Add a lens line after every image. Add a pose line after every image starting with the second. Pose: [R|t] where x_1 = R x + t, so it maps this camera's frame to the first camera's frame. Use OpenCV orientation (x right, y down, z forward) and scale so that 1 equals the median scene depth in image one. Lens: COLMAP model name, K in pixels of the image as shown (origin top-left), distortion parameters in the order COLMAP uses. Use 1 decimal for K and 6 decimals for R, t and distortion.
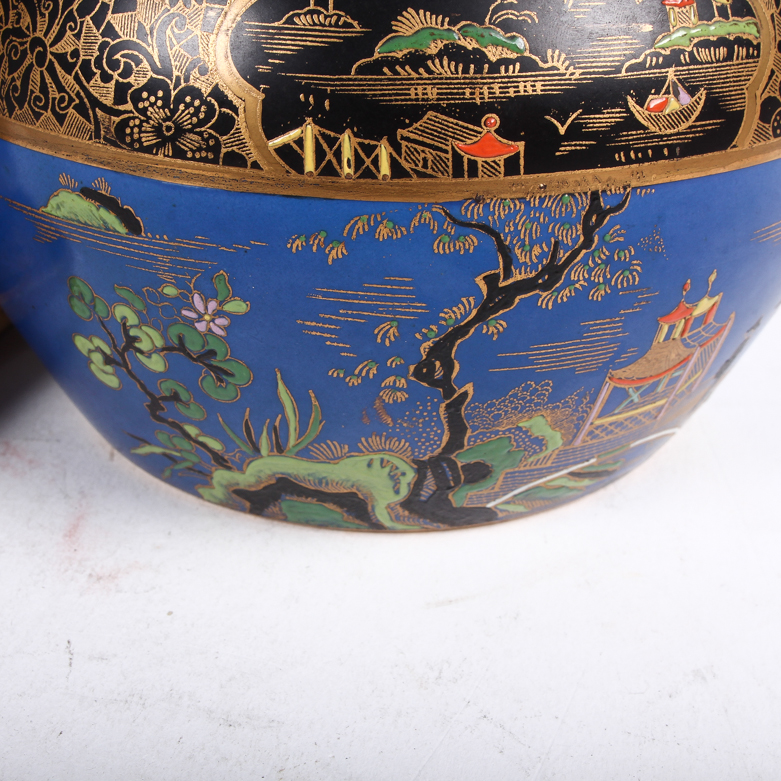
lens RADIAL K [[1380.0, 0, 401.0], [0, 1380.0, 387.9], [0, 0, 1]] dist [-0.125136, 0.223414]
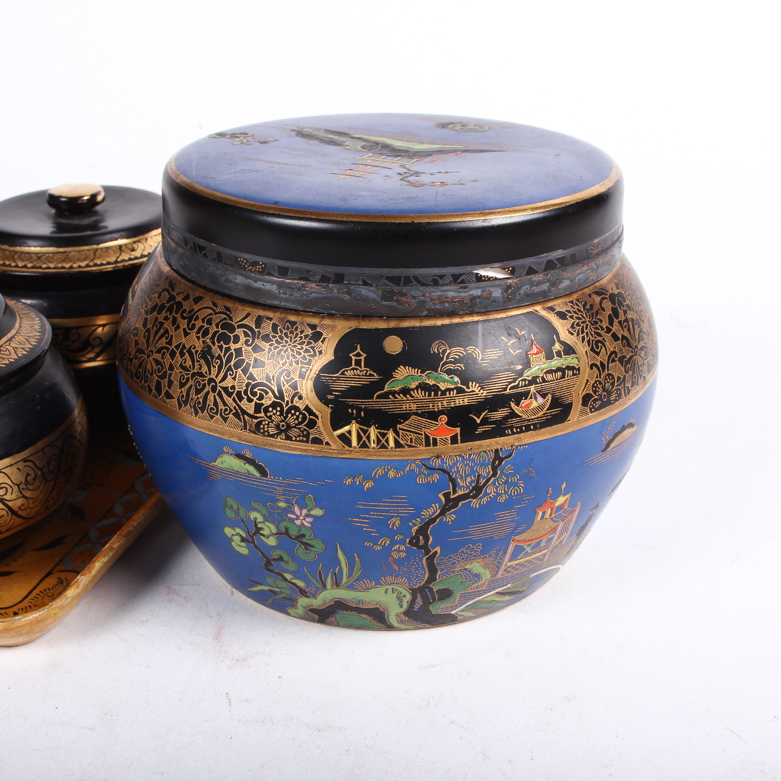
lens RADIAL K [[1380.0, 0, 401.0], [0, 1380.0, 387.9], [0, 0, 1]] dist [-0.125136, 0.223414]
pose [[0.999325, -0.033549, 0.014982, -0.024724], [0.034867, 0.994502, -0.098746, -0.038200], [-0.011587, 0.099202, 0.995000, -0.997574]]
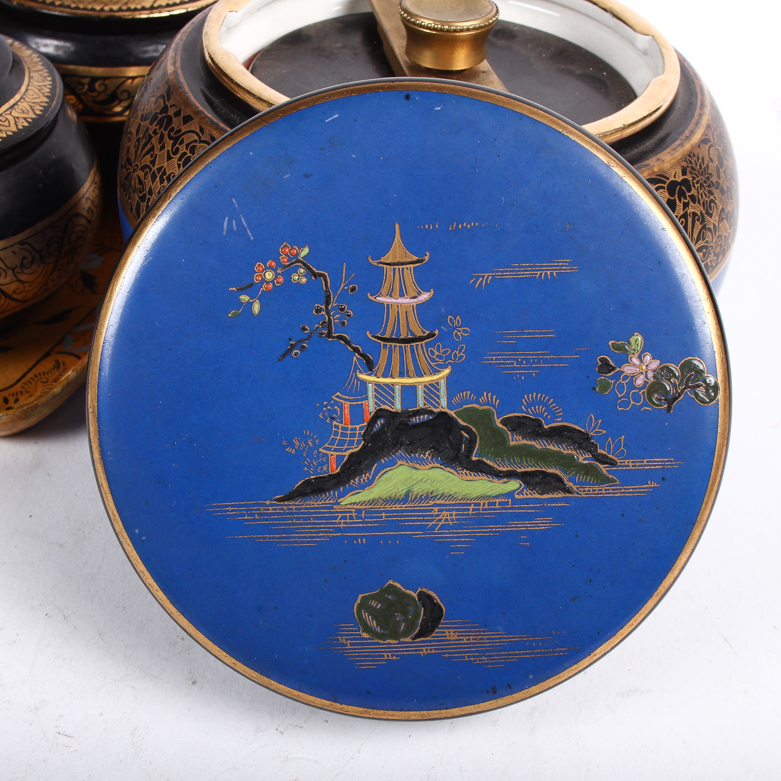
lens RADIAL K [[1380.0, 0, 401.0], [0, 1380.0, 387.9], [0, 0, 1]] dist [-0.125136, 0.223414]
pose [[0.981099, 0.144403, -0.128816, 0.263156], [-0.123577, 0.979809, 0.157172, -0.358858], [0.148911, -0.138282, 0.979134, -0.710323]]
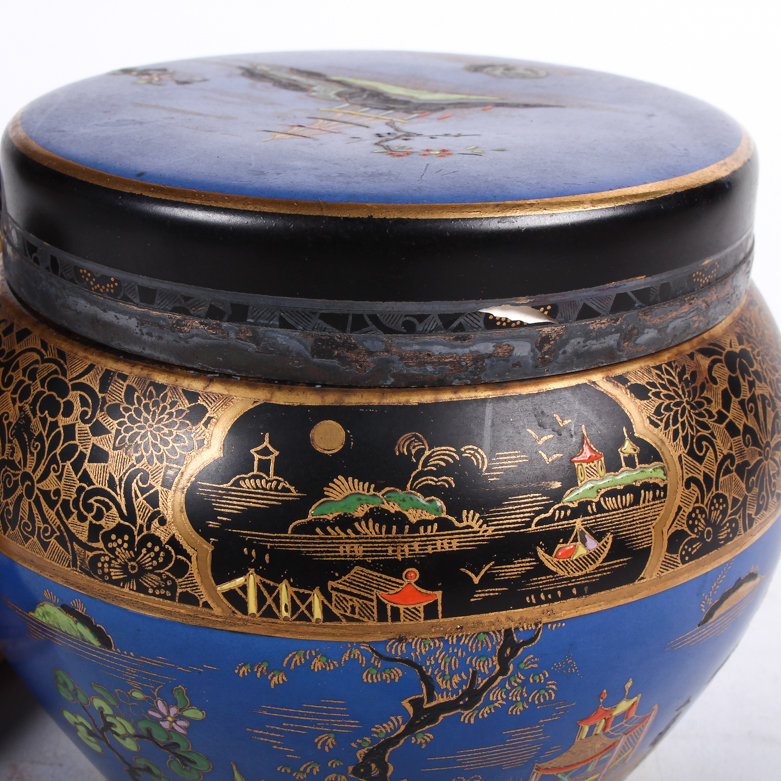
lens RADIAL K [[1380.0, 0, 401.0], [0, 1380.0, 387.9], [0, 0, 1]] dist [-0.125136, 0.223414]
pose [[0.997975, 0.012605, -0.062345, 0.120530], [-0.018368, 0.995521, -0.092739, -0.231672], [0.060897, 0.093696, 0.993737, -0.135157]]
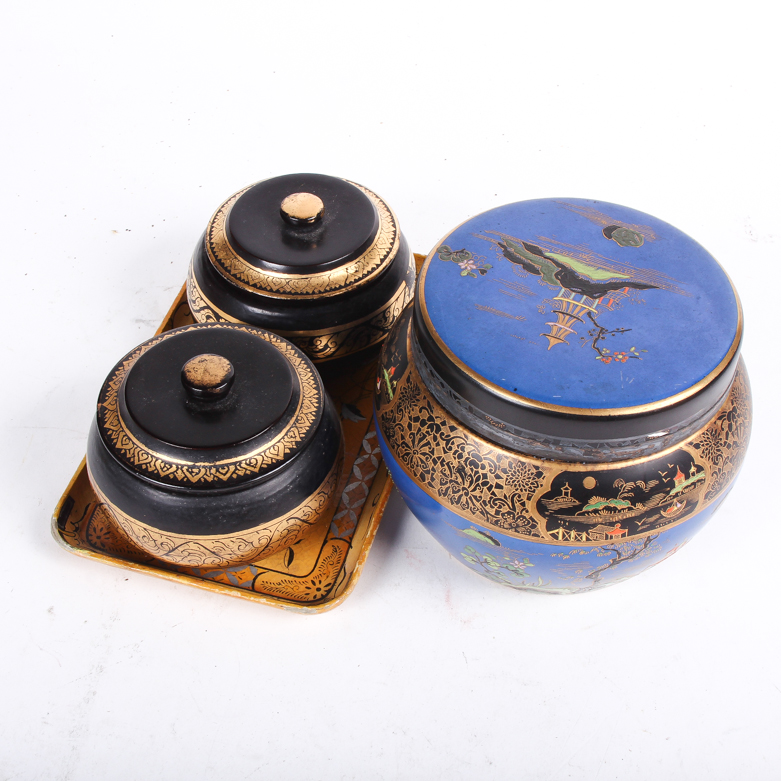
lens RADIAL K [[1380.0, 0, 401.0], [0, 1380.0, 387.9], [0, 0, 1]] dist [-0.125136, 0.223414]
pose [[0.999572, -0.026258, 0.012910, -0.448755], [0.021049, 0.951758, 0.306127, -1.418003], [-0.020326, -0.305724, 0.951903, -1.836996]]
